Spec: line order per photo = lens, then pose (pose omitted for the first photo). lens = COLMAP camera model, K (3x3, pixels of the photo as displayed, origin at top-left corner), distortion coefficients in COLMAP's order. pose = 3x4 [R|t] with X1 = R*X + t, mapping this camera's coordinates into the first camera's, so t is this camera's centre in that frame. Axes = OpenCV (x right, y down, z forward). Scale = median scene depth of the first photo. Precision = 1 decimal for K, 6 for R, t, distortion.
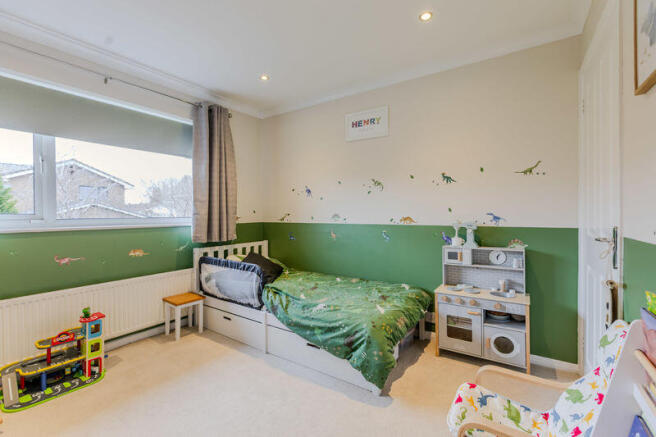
lens RADIAL K [[297.9, 0, 322.2], [0, 297.9, 216.7], [0, 0, 1]] dist [0.002923, -0.000163]
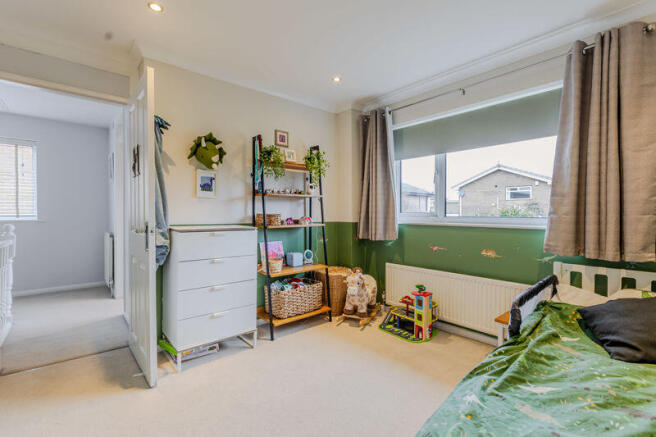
lens RADIAL K [[297.9, 0, 322.2], [0, 297.9, 215.4], [0, 0, 1]] dist [0.002923, -0.000163]
pose [[-0.257440, 0.018918, -0.966109, 0.452702], [-0.003282, 0.999785, 0.020452, -0.018981], [0.966289, 0.008436, -0.257323, 0.729442]]
